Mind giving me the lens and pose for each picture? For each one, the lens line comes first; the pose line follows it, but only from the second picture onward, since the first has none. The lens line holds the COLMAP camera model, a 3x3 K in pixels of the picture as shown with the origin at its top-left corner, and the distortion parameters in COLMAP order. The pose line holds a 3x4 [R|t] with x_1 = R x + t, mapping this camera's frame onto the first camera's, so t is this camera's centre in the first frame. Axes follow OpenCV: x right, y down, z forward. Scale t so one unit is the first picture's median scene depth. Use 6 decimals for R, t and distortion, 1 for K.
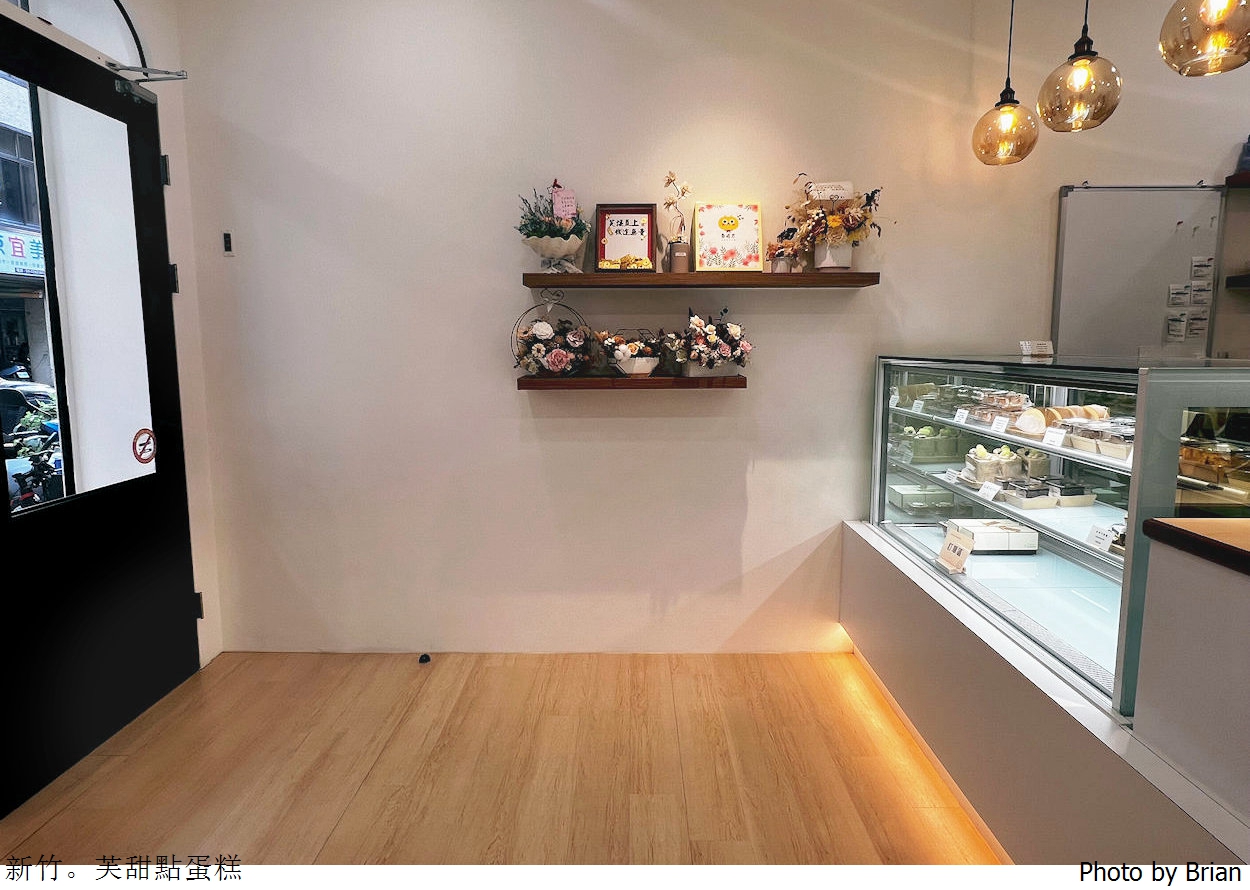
lens RADIAL K [[725.9, 0, 629.8], [0, 725.9, 432.2], [0, 0, 1]] dist [0.015229, 0.009597]
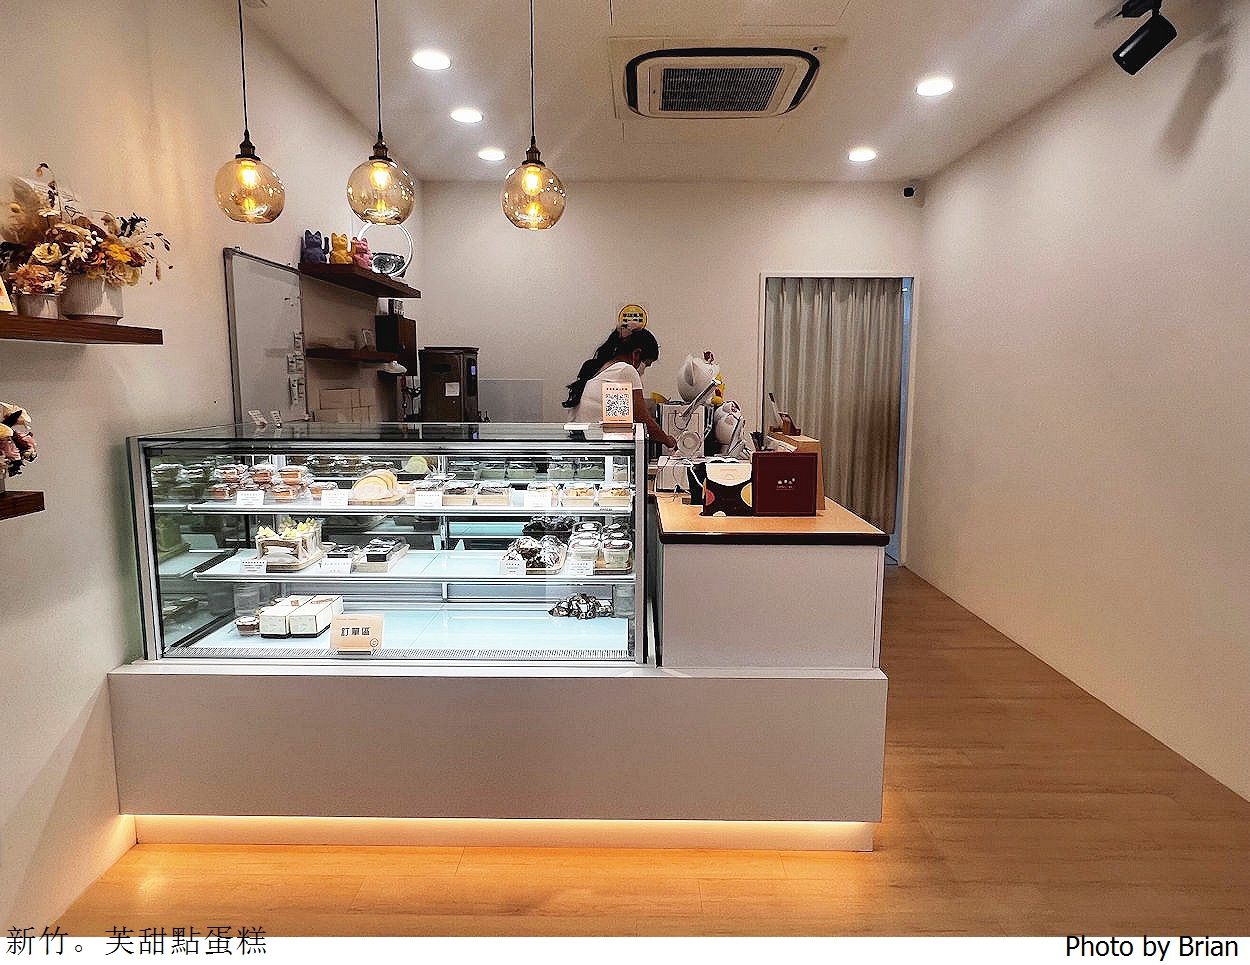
lens RADIAL K [[785.2, 0, 628.2], [0, 785.2, 483.8], [0, 0, 1]] dist [0.009664, 0.002028]
pose [[0.008787, -0.136857, 0.990552, -0.480748], [0.121717, 0.983371, 0.134785, -0.110775], [-0.992526, 0.119382, 0.025299, 0.506168]]
